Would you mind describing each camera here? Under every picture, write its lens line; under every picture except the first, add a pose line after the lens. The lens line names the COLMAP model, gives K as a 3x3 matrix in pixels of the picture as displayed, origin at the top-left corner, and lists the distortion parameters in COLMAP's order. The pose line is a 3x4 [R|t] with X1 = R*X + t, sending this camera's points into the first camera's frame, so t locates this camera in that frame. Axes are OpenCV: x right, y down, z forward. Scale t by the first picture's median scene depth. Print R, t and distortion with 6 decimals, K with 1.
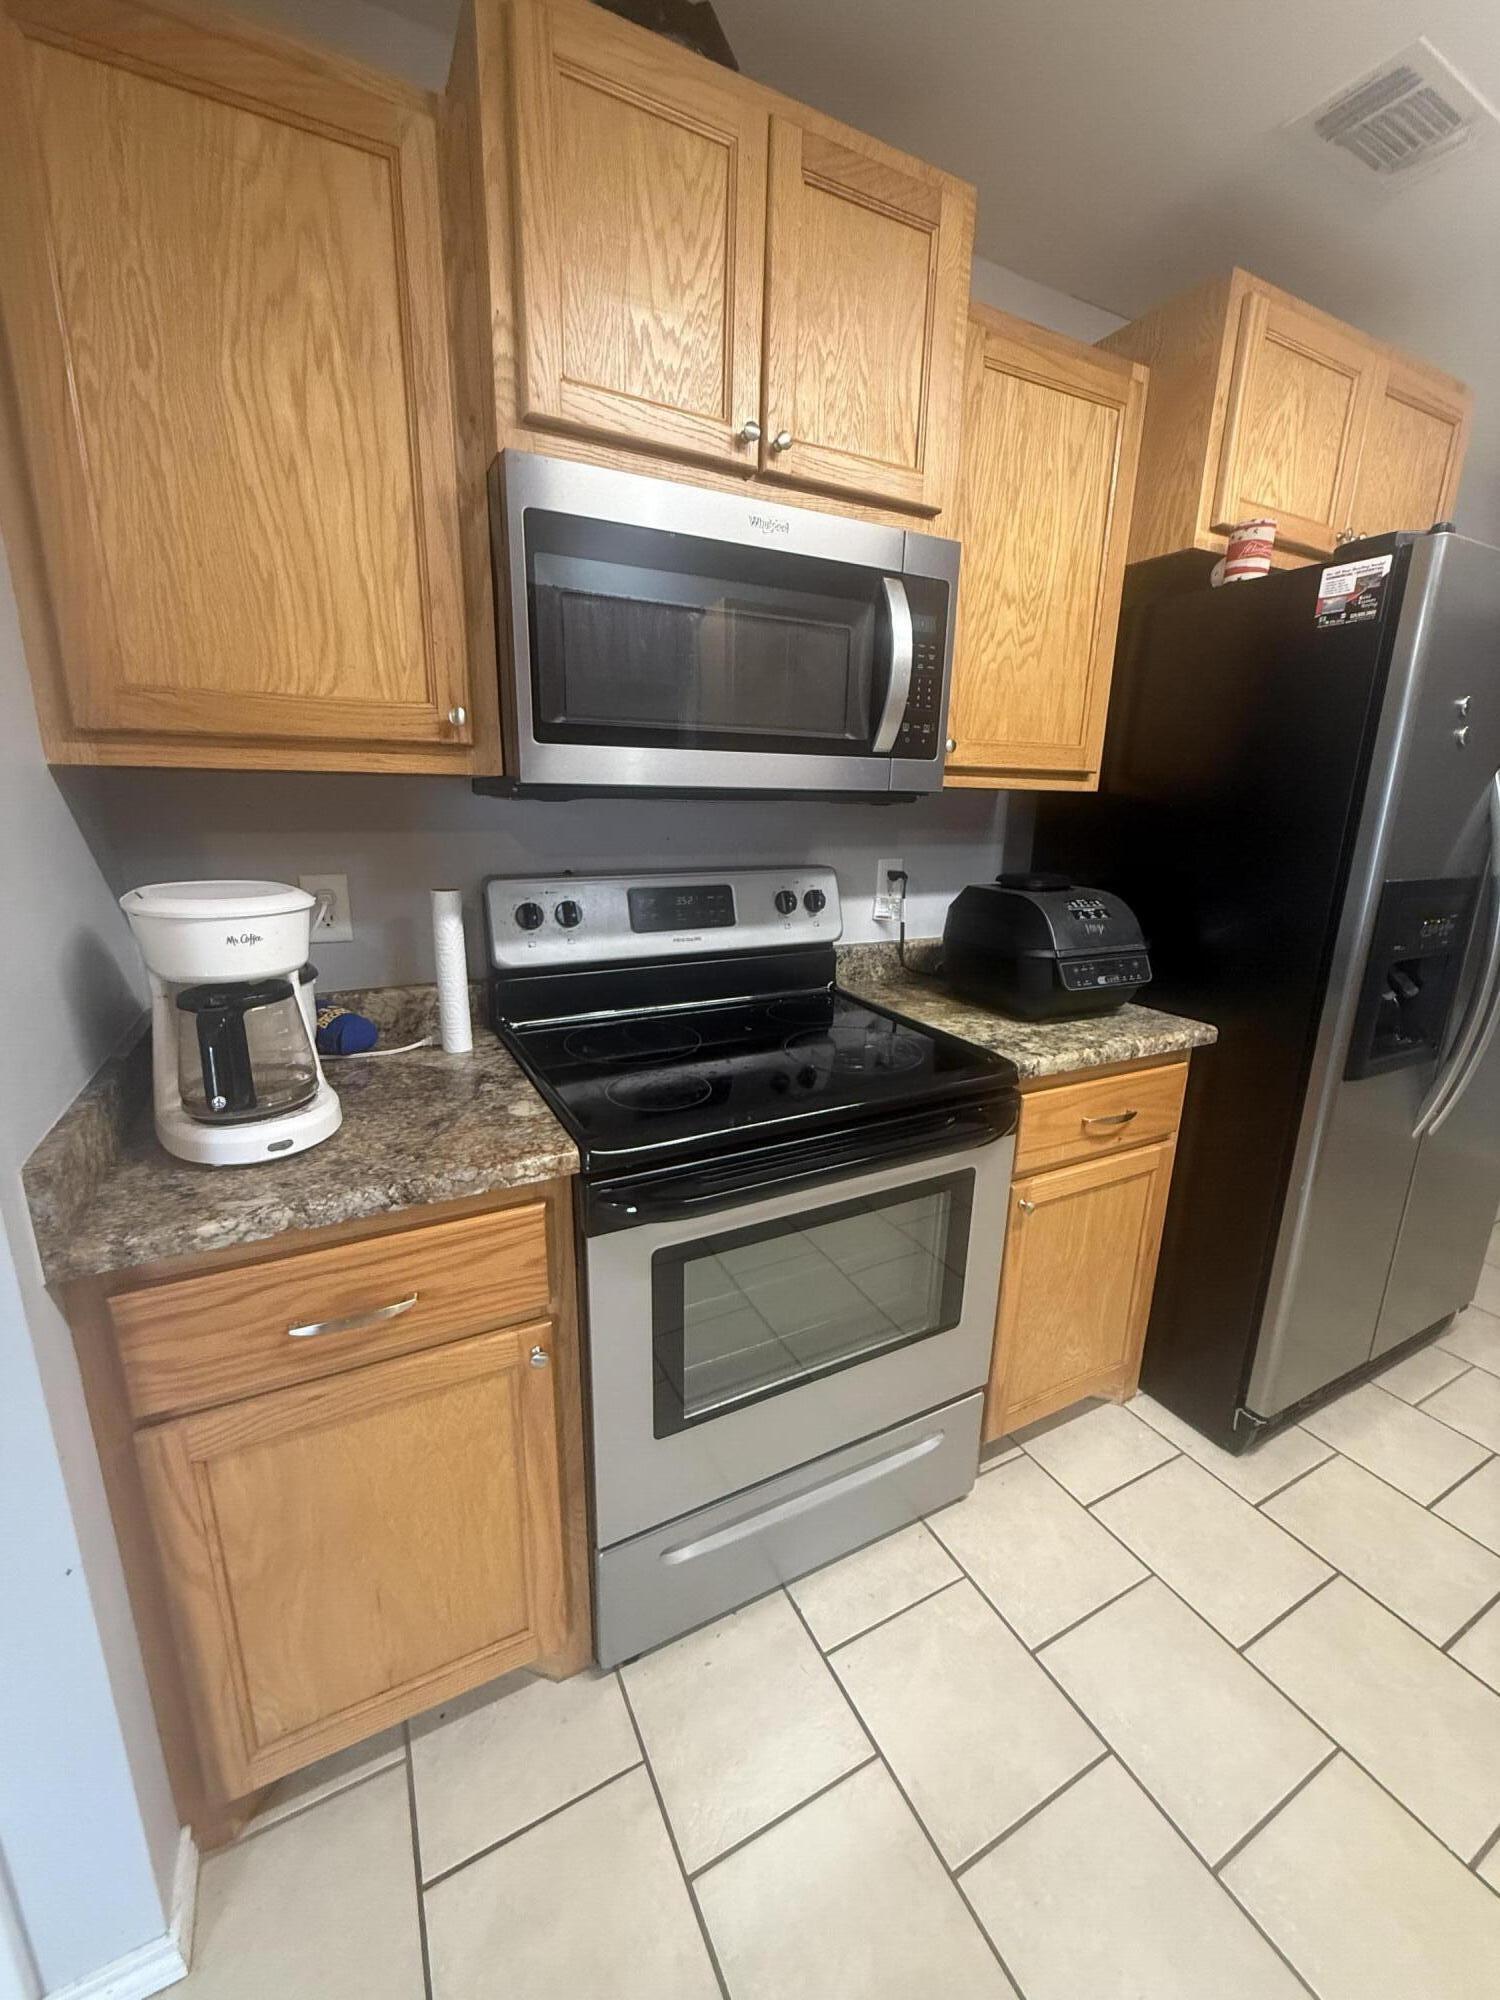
lens RADIAL K [[795.0, 0, 746.4], [0, 795.0, 991.7], [0, 0, 1]] dist [-0.002520, 0.000364]
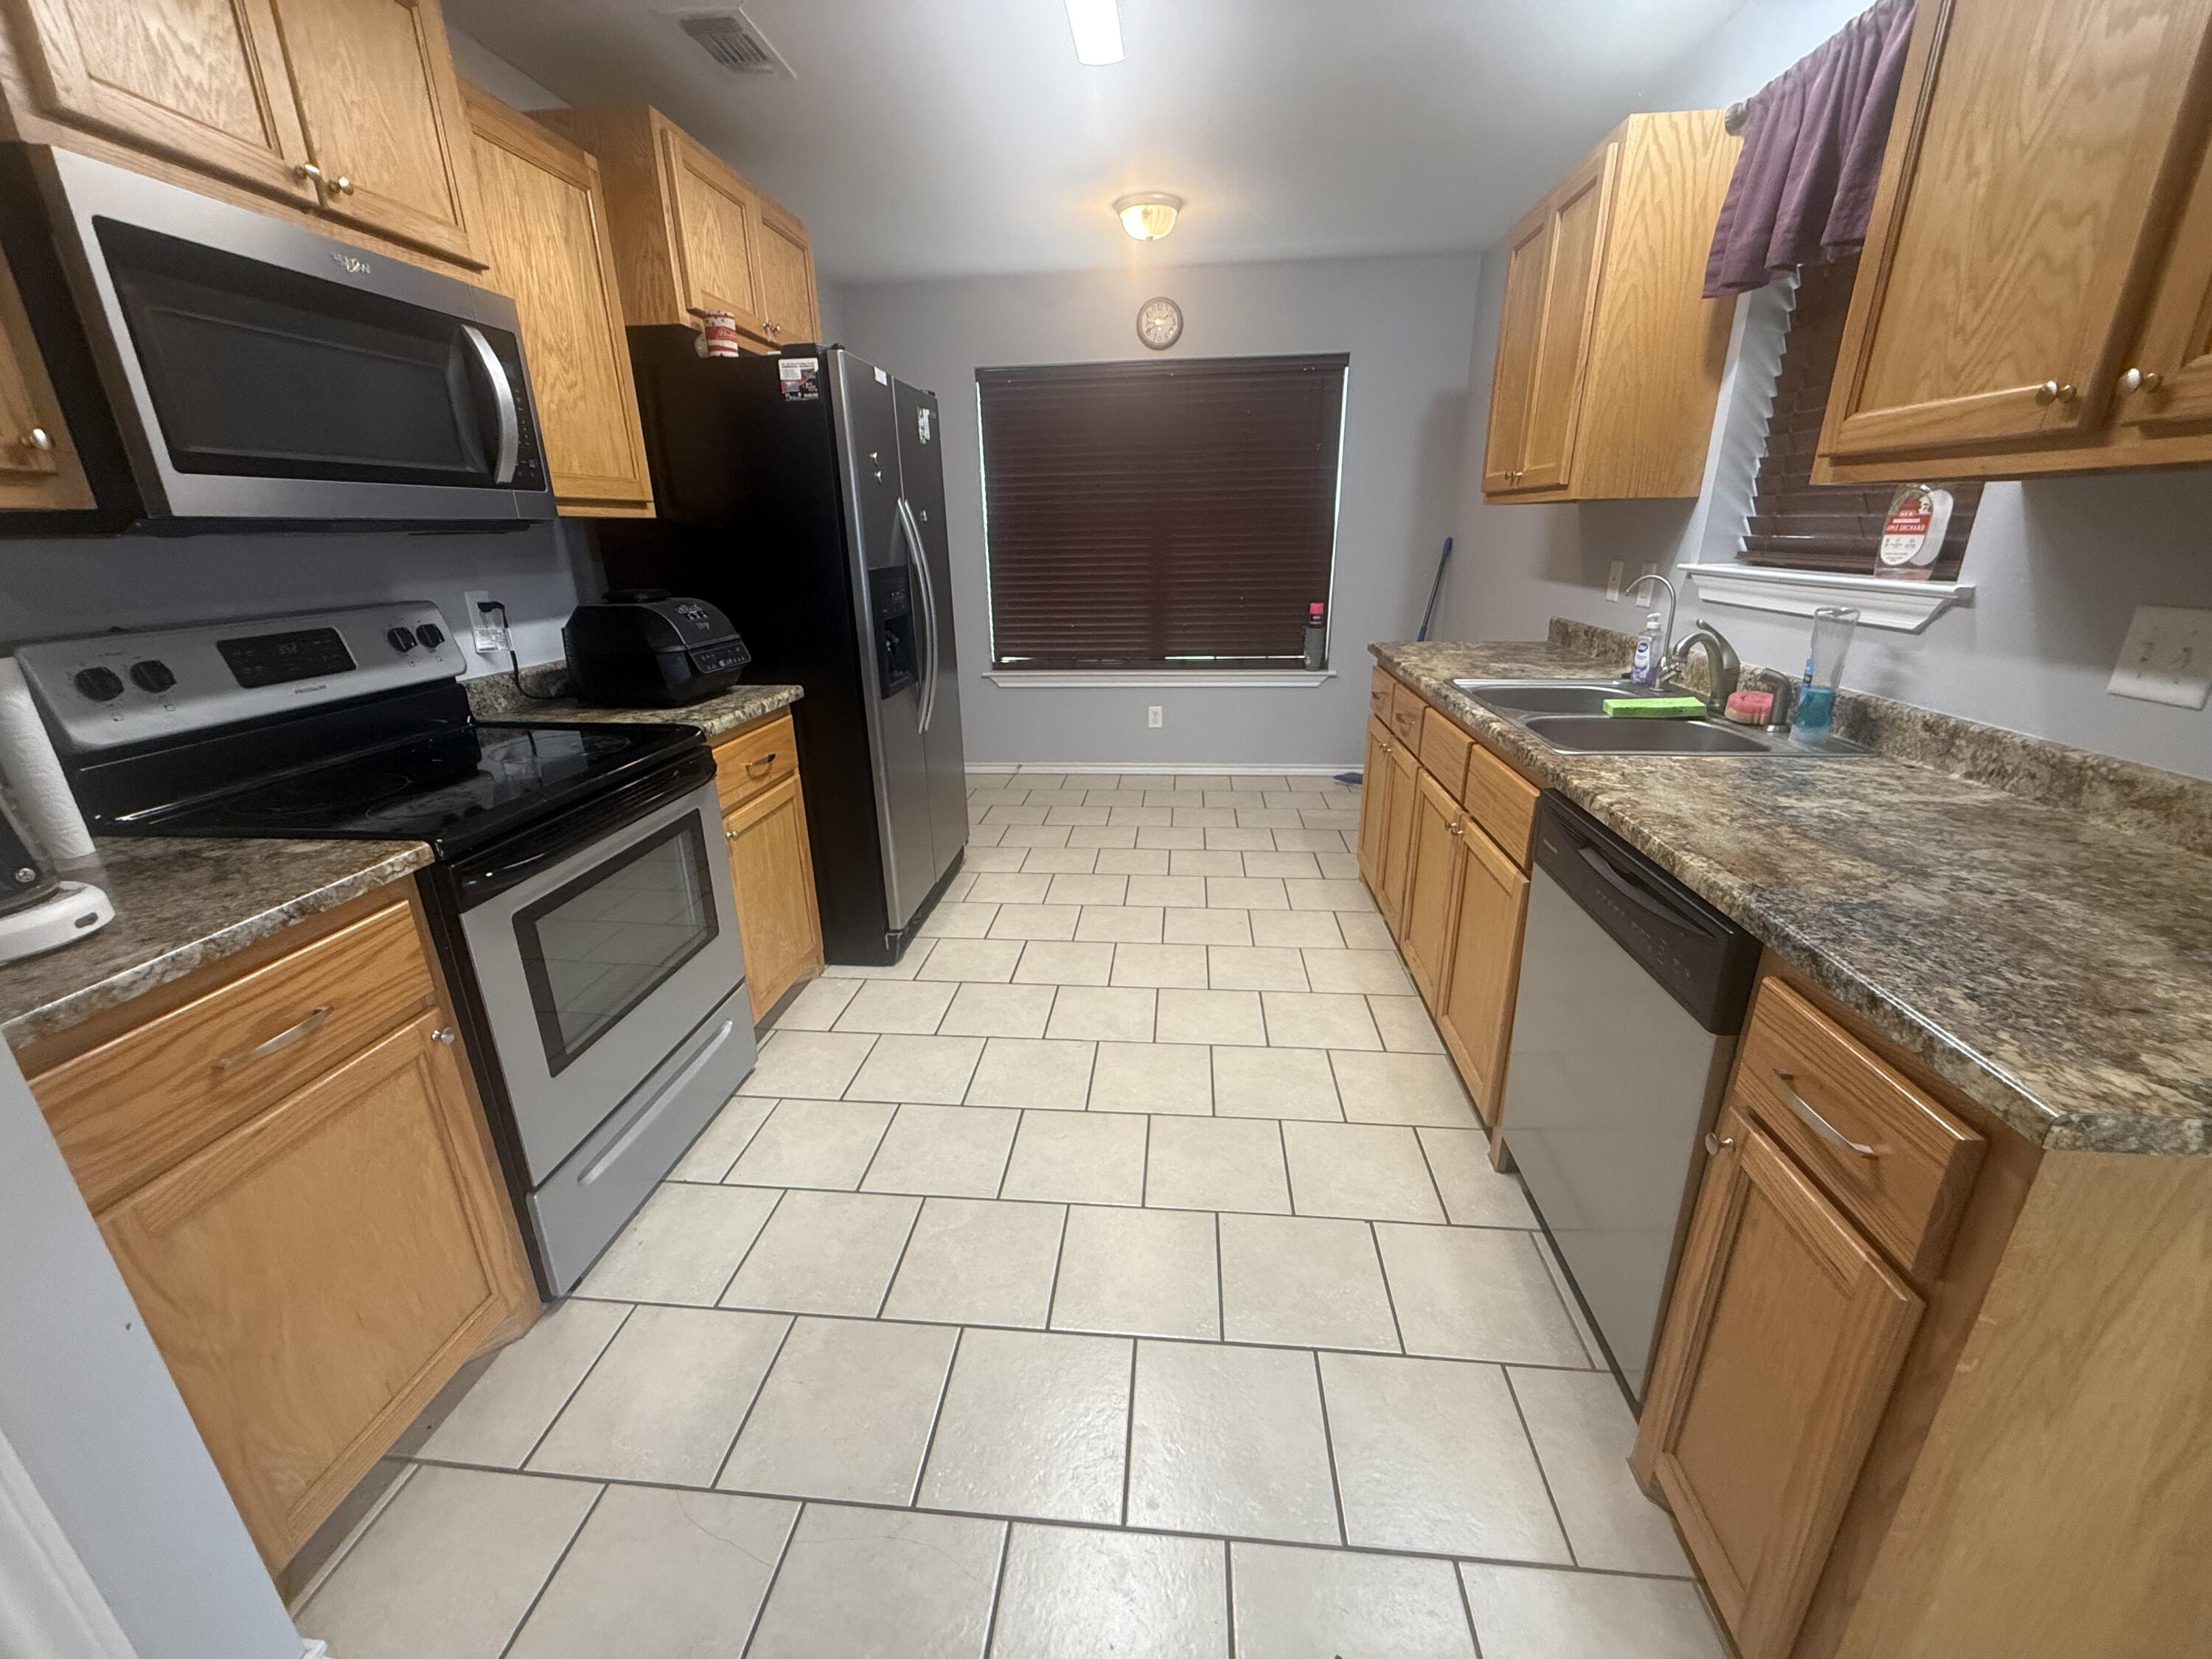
lens RADIAL K [[879.3, 0, 1103.1], [0, 879.3, 829.9], [0, 0, 1]] dist [-0.002520, 0.000364]
pose [[0.542602, -0.298561, 0.785140, -0.475368], [0.228208, 0.951941, 0.204277, 0.103137], [-0.808396, 0.068334, 0.584660, -0.374694]]
